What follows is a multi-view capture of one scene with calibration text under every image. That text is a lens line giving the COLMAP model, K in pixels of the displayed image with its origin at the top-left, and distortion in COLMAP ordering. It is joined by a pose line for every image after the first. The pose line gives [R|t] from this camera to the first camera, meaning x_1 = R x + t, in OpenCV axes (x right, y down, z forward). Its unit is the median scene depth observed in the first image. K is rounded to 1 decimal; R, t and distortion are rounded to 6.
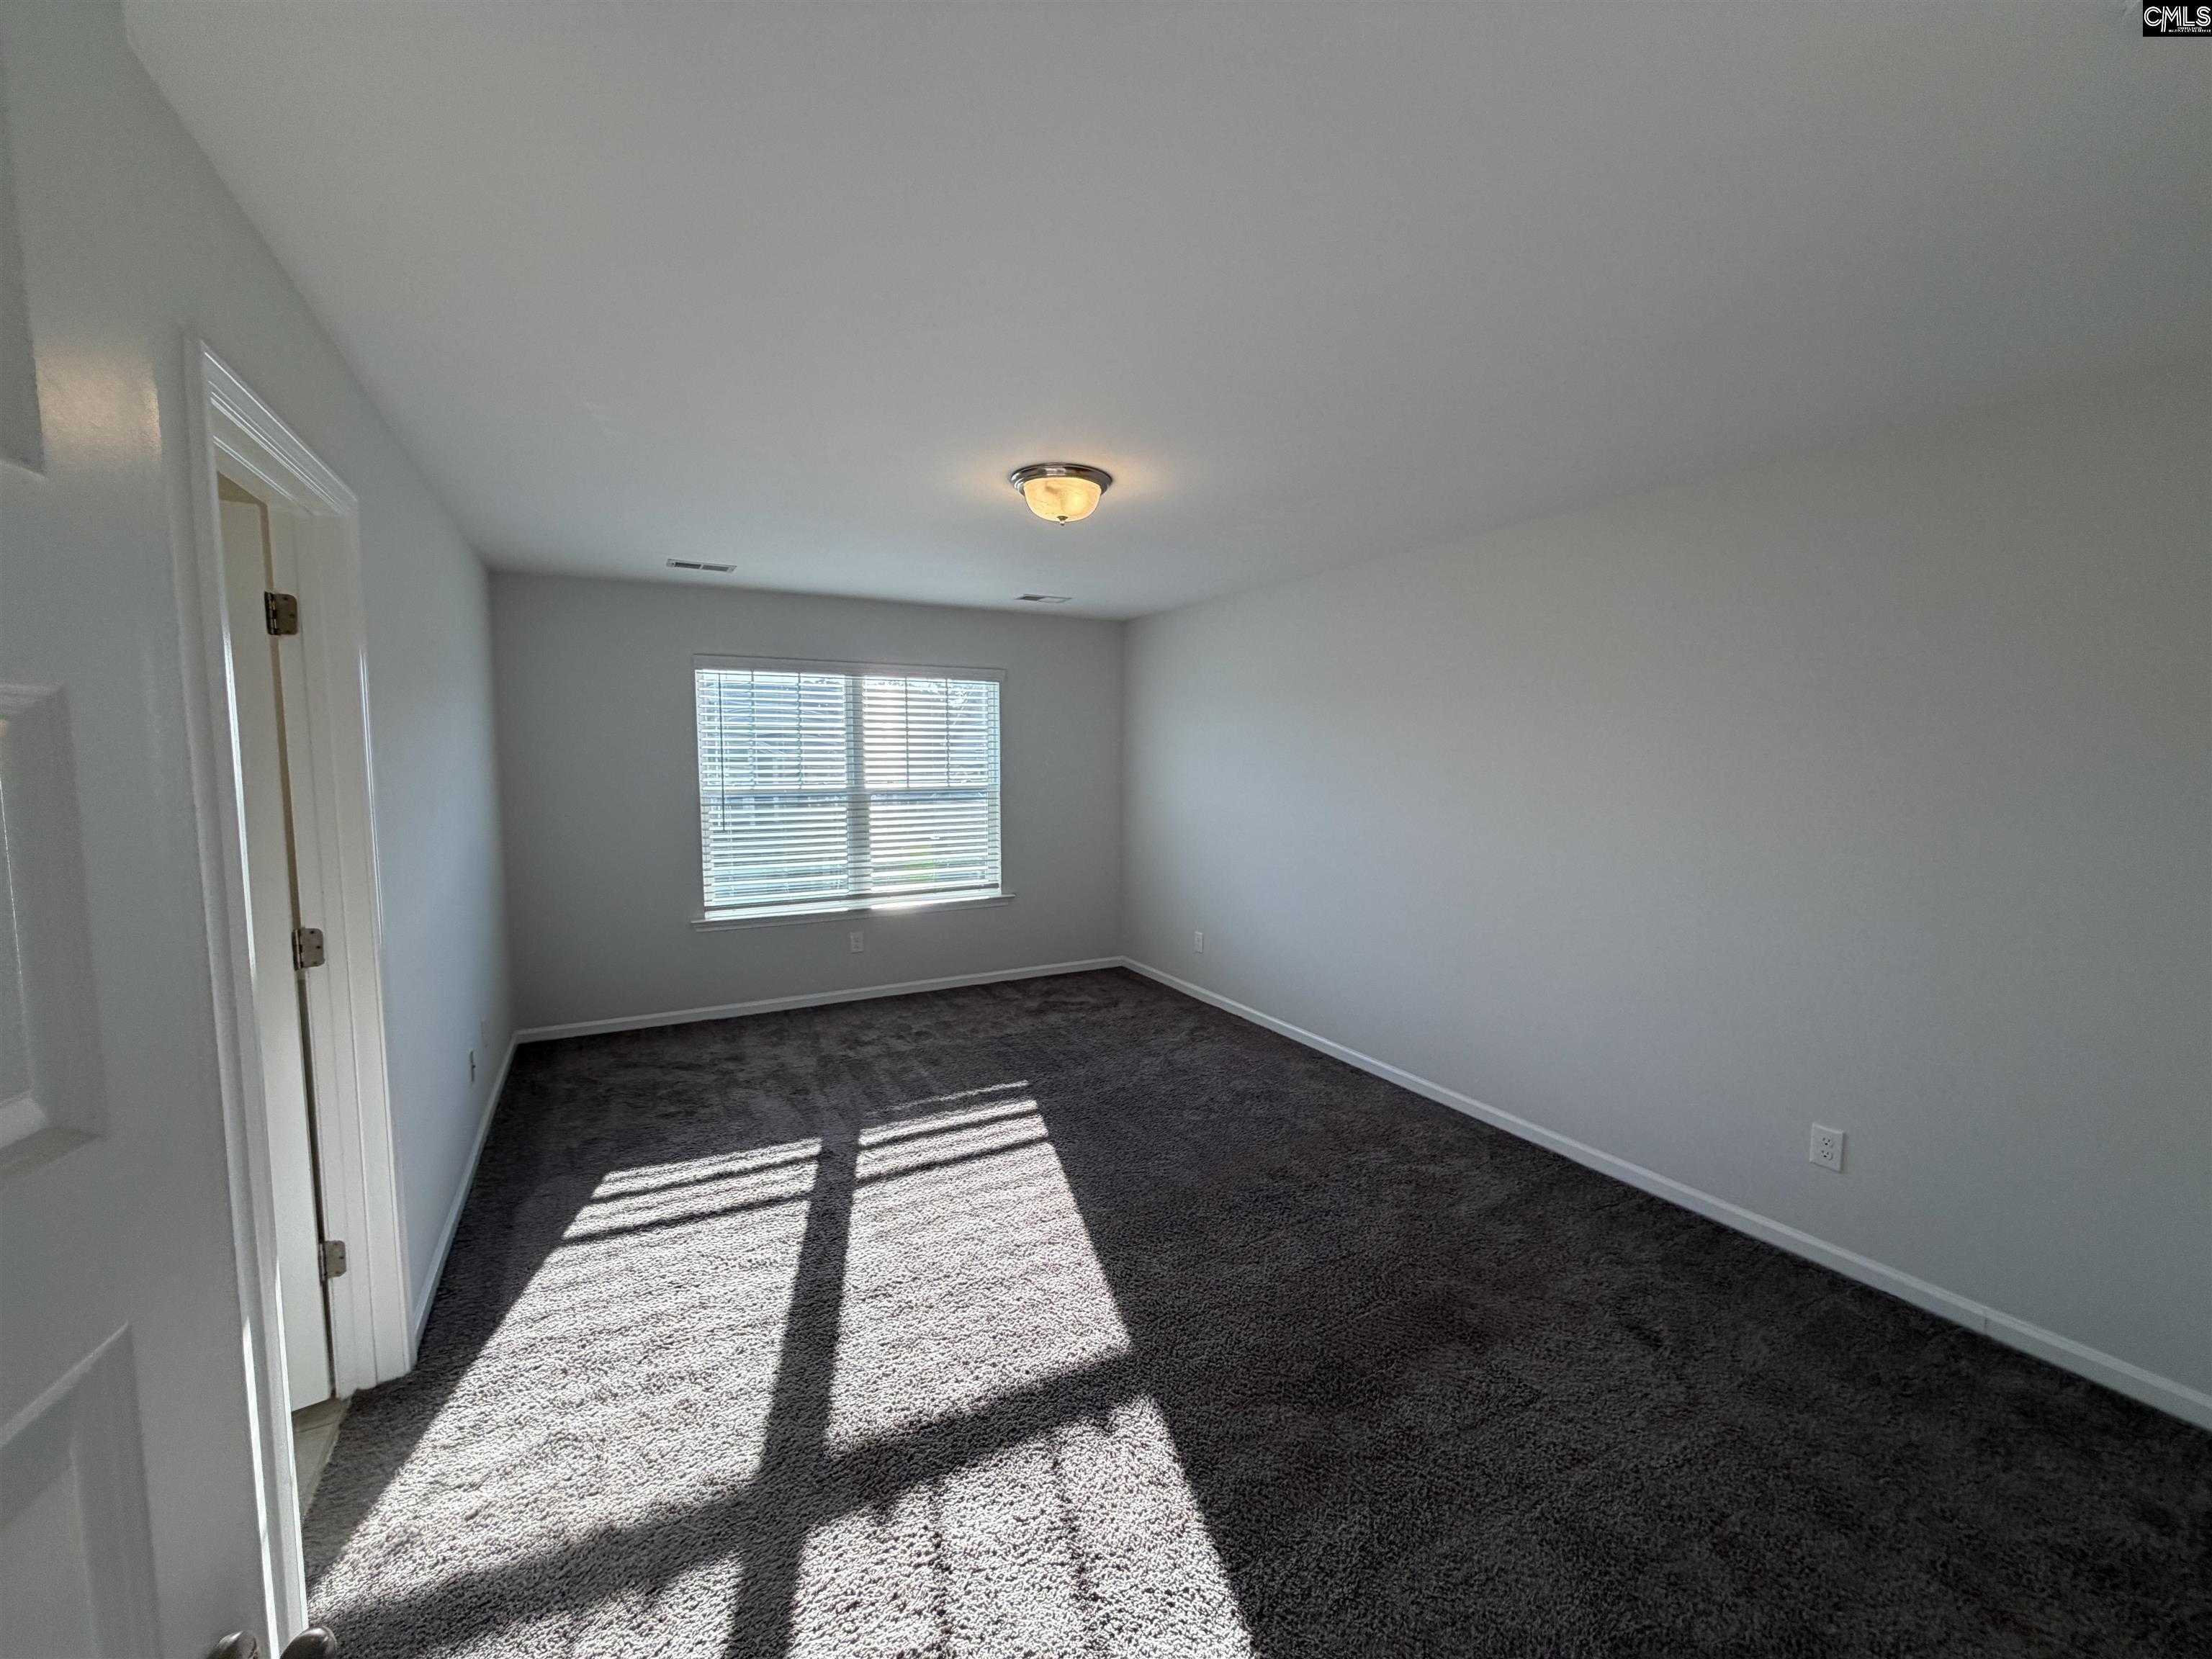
lens RADIAL K [[880.2, 0, 1102.9], [0, 880.2, 834.4], [0, 0, 1]] dist [-0.000968, 0.000575]
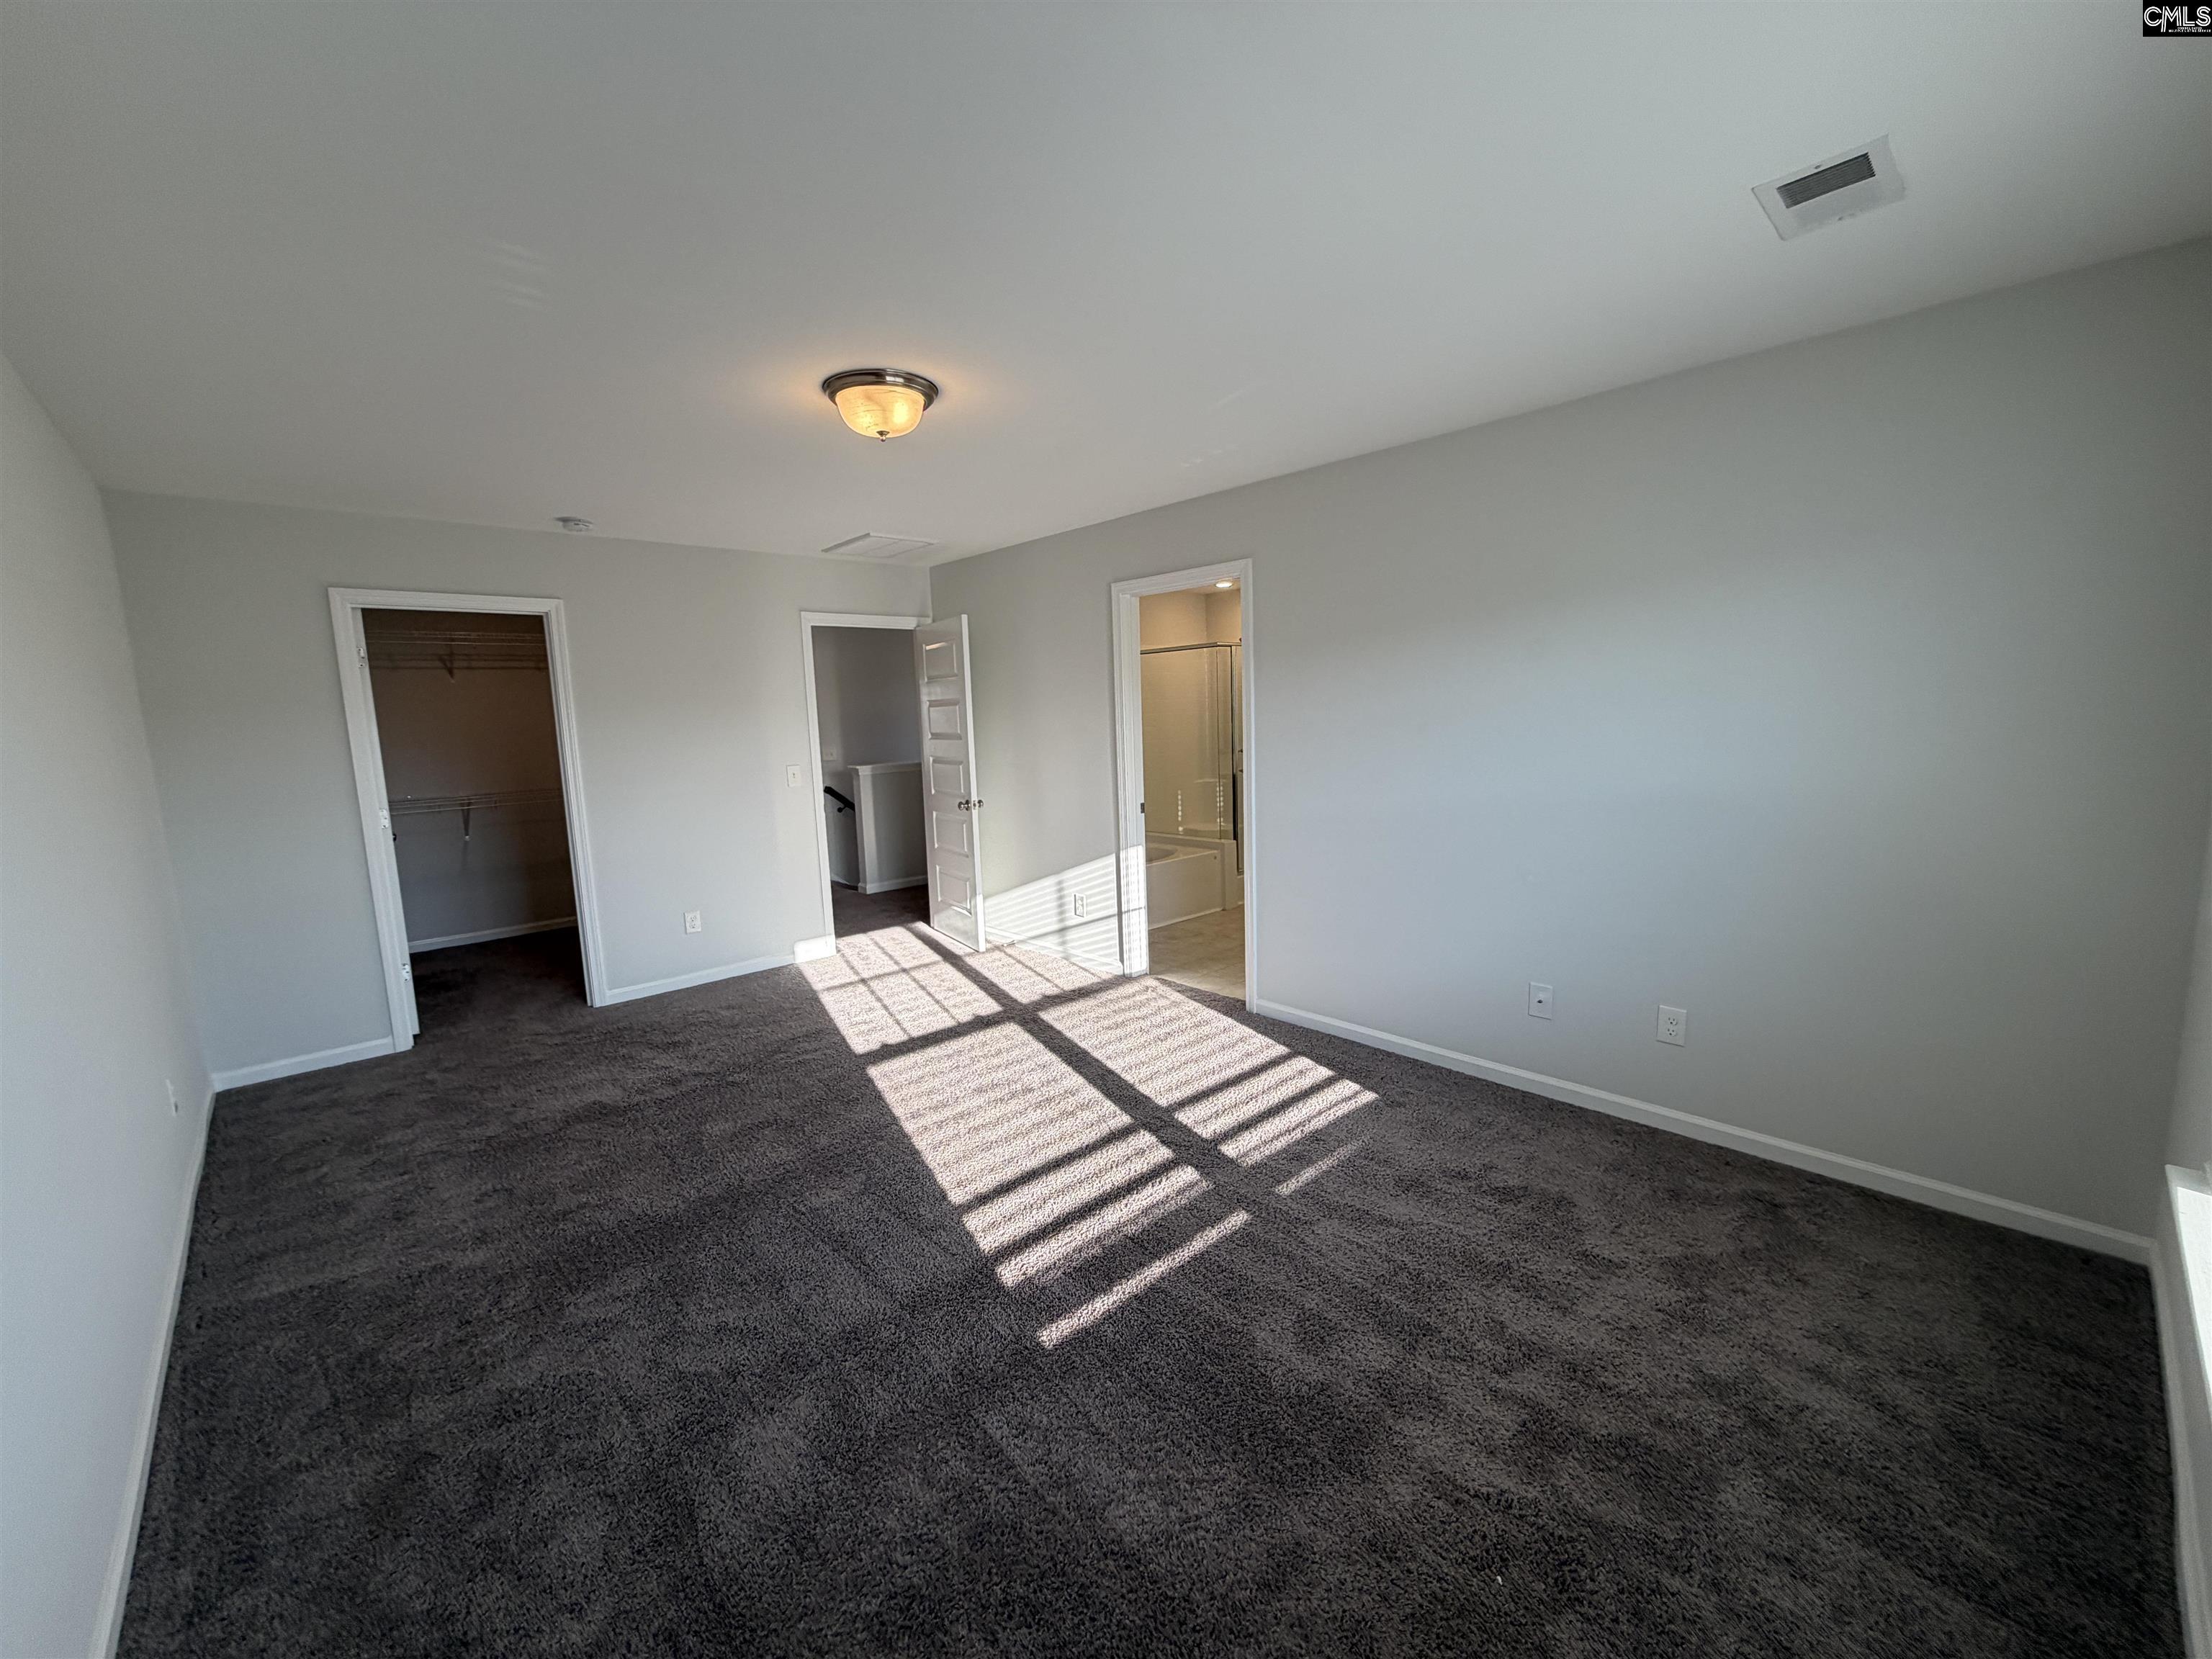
lens RADIAL K [[880.2, 0, 1110.3], [0, 880.2, 822.4], [0, 0, 1]] dist [-0.000968, 0.000575]
pose [[-0.967650, 0.054784, -0.246277, -0.022264], [0.000988, 0.976956, 0.213439, -0.154007], [0.252295, 0.206291, -0.945405, 1.891520]]
